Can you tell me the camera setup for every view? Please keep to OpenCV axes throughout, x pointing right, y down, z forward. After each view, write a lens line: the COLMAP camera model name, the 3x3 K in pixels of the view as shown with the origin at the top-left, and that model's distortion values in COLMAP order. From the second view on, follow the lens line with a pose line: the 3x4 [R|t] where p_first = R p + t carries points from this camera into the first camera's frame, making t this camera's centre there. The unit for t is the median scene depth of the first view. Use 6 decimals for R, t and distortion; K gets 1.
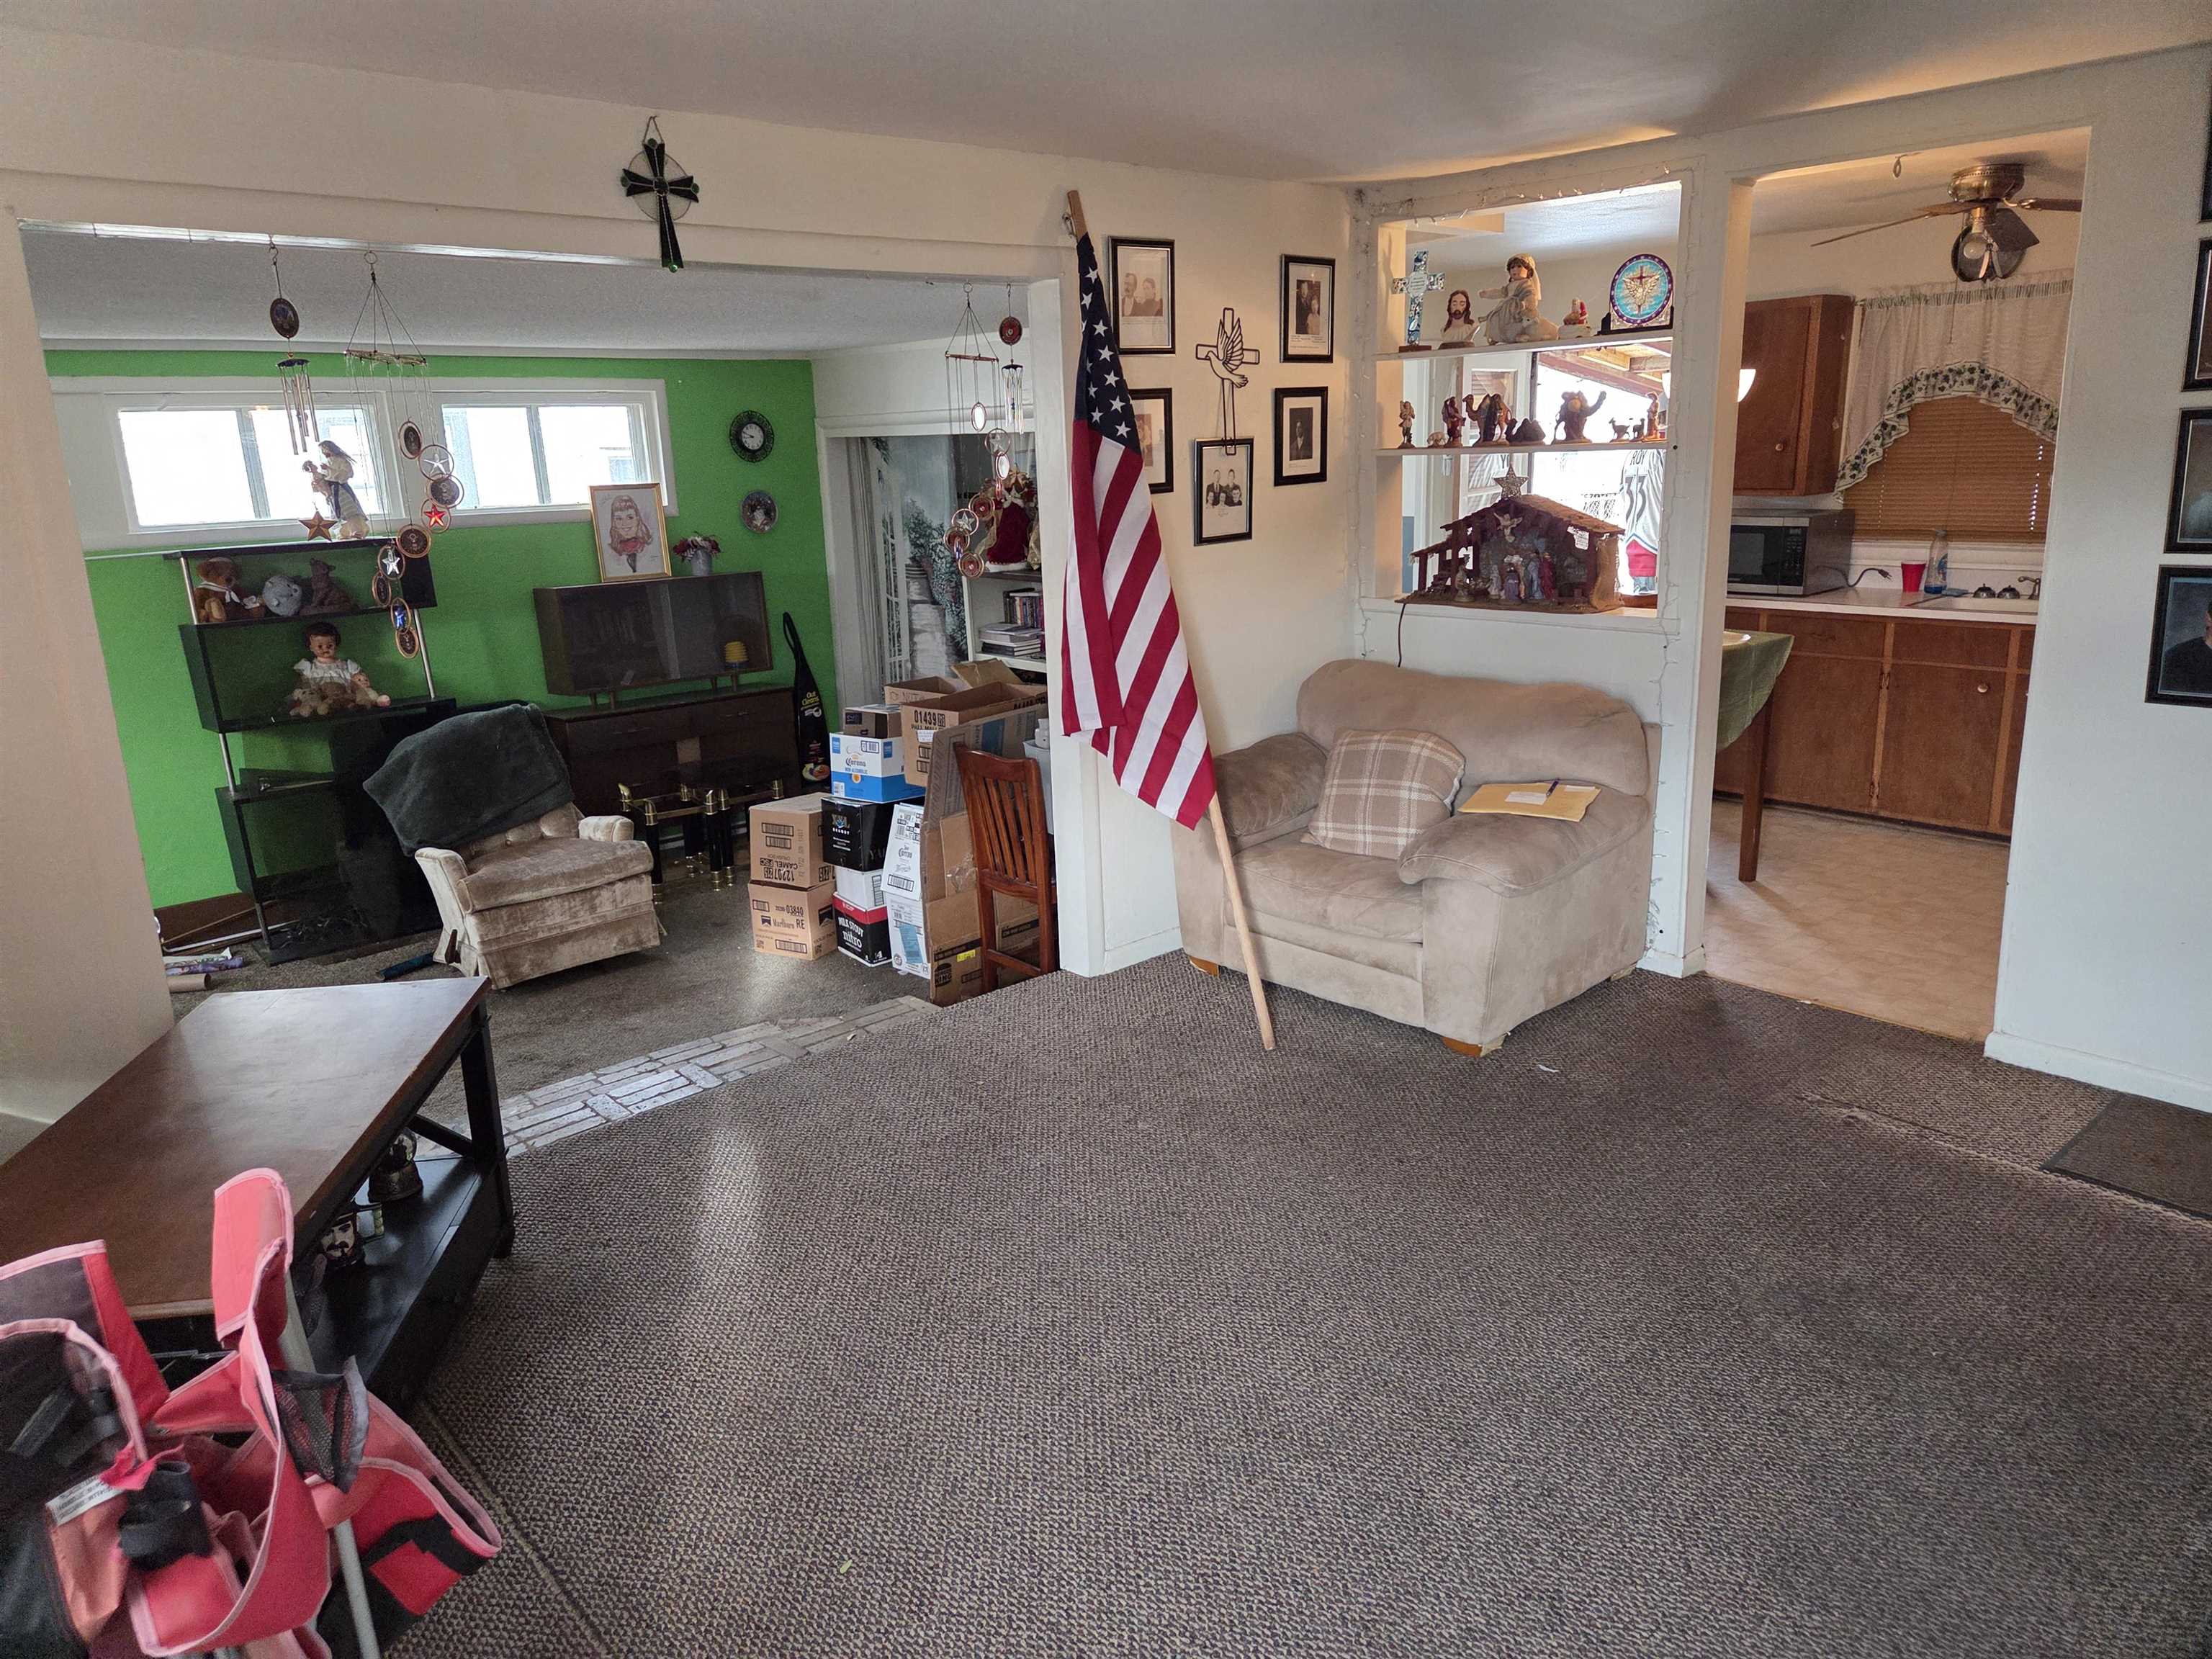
lens RADIAL K [[1477.0, 0, 1086.3], [0, 1477.0, 812.2], [0, 0, 1]] dist [0.072040, -0.062477]
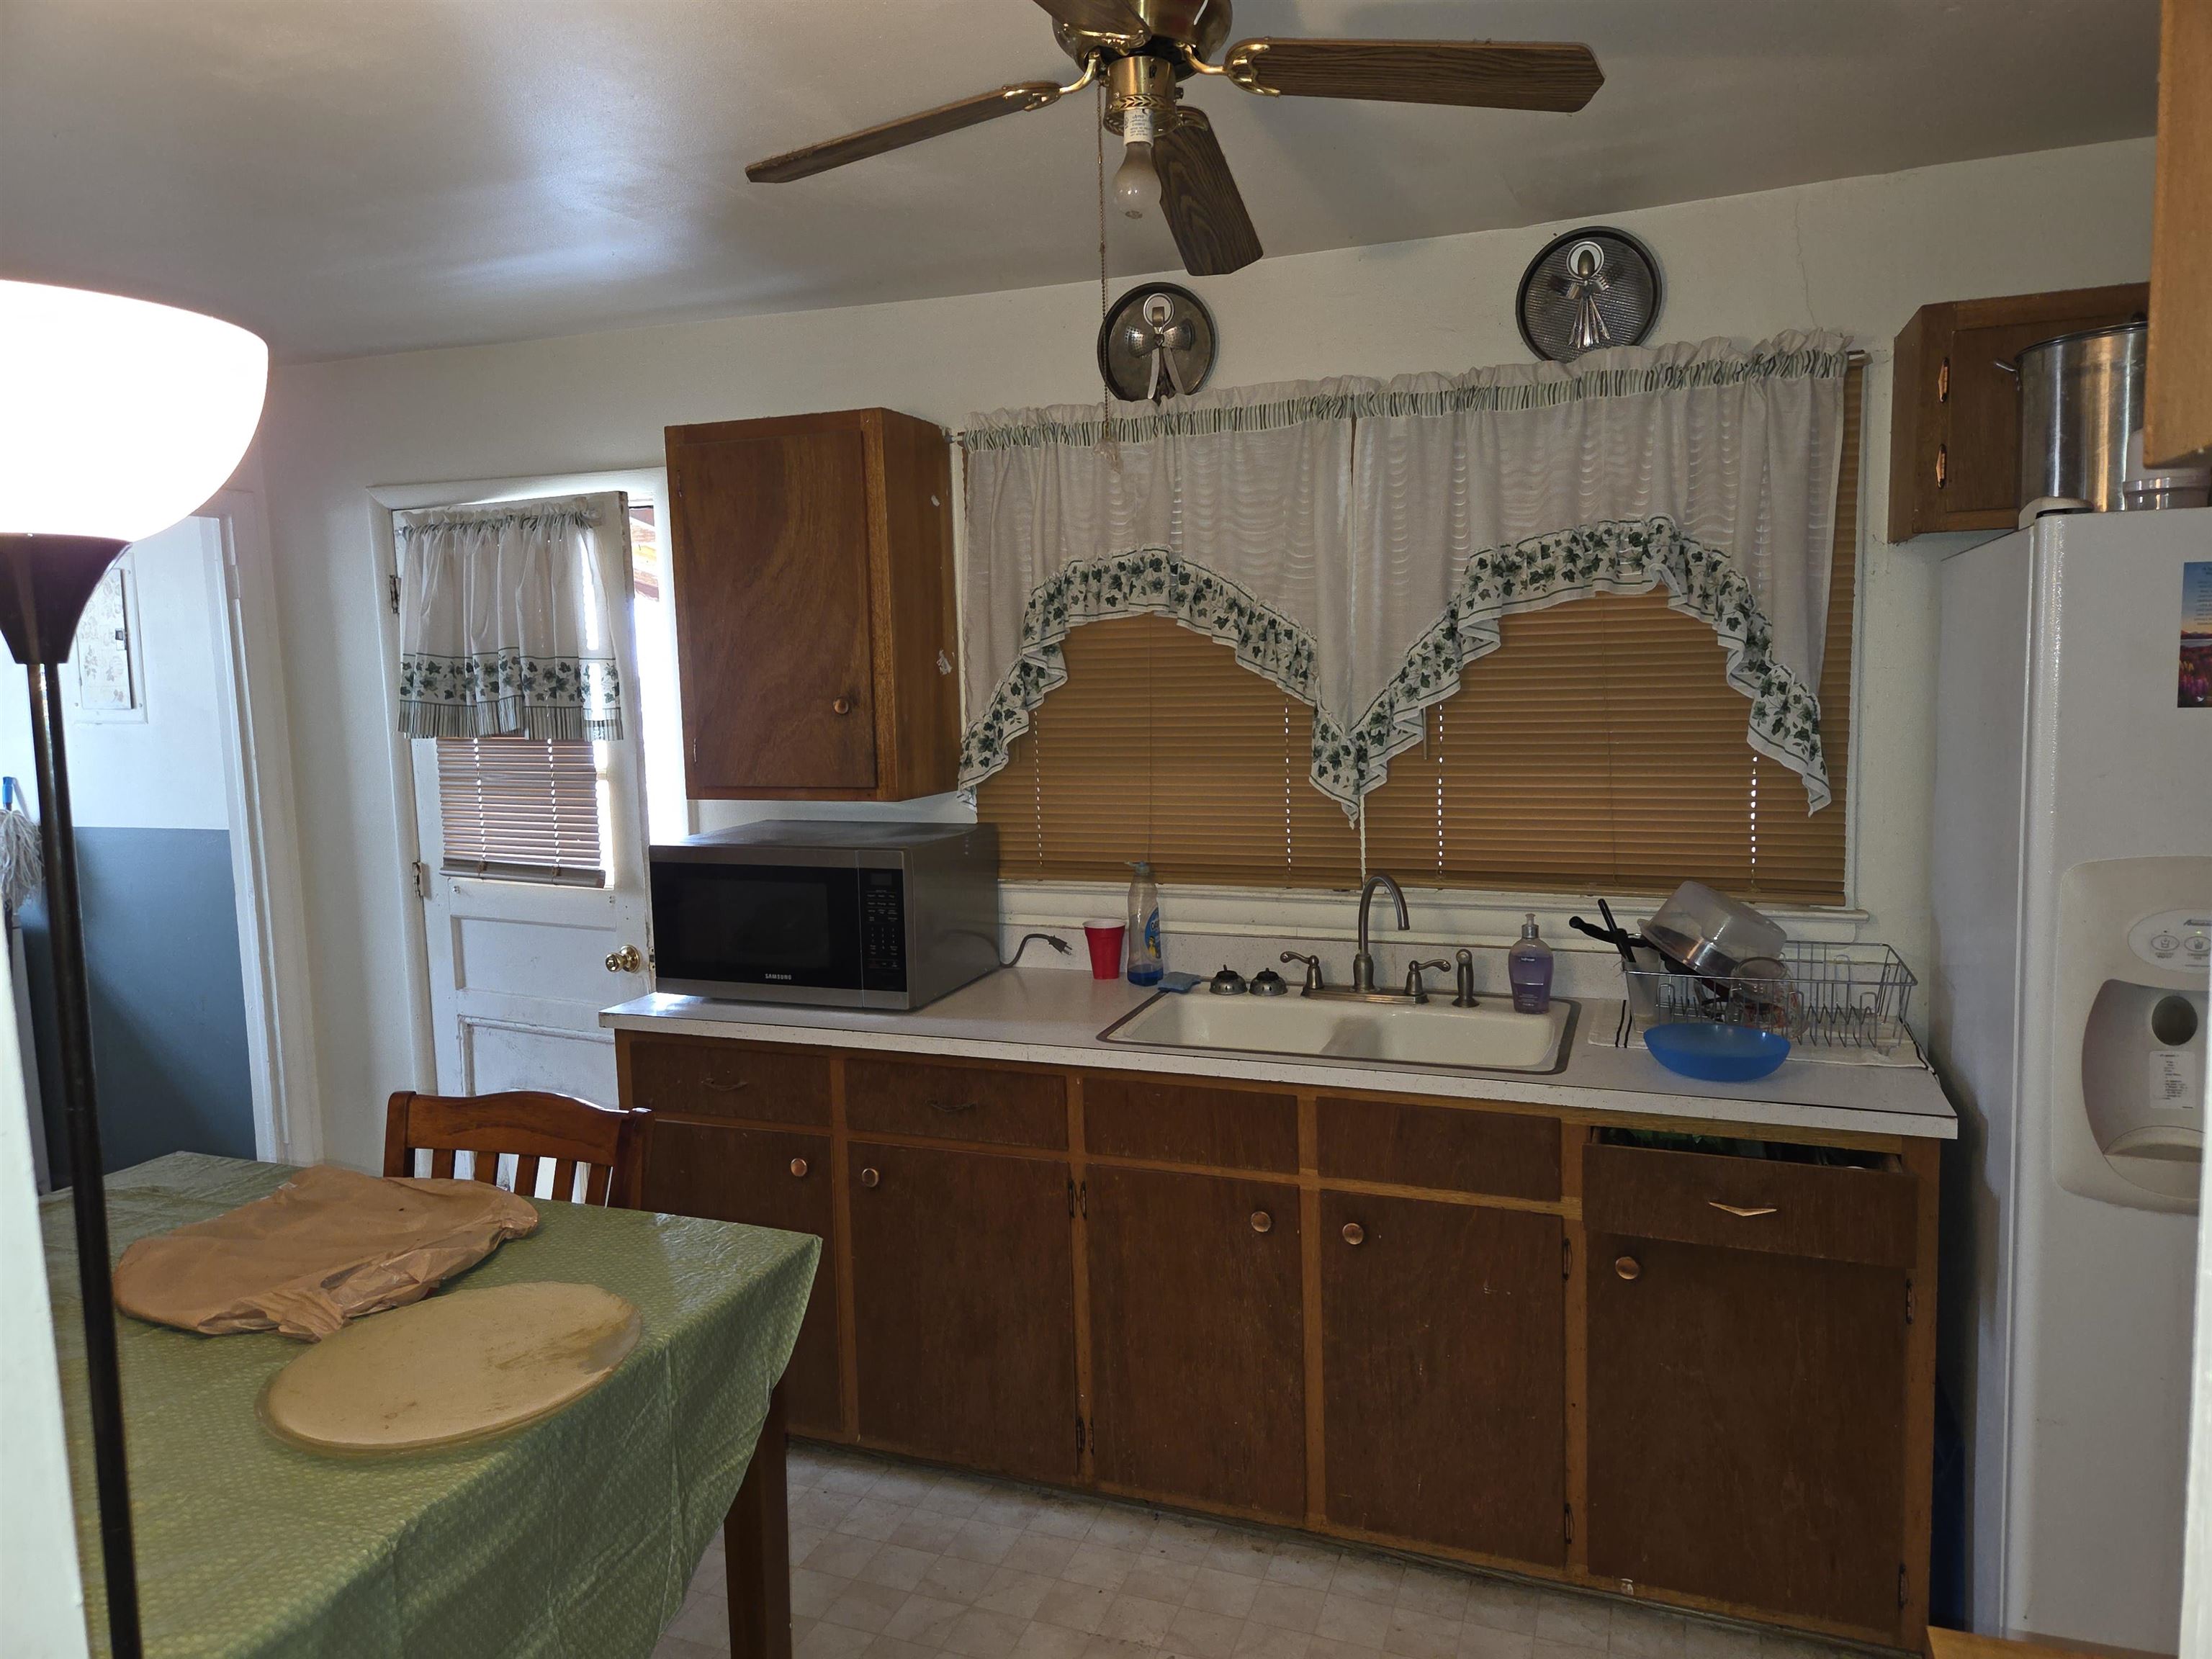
lens RADIAL K [[1477.0, 0, 1110.6], [0, 1477.0, 825.9], [0, 0, 1]] dist [0.072040, -0.062477]
pose [[0.881246, -0.040085, 0.470955, 0.323153], [0.111822, 0.985793, -0.125335, -0.139733], [-0.459240, 0.163114, 0.873208, 0.564130]]
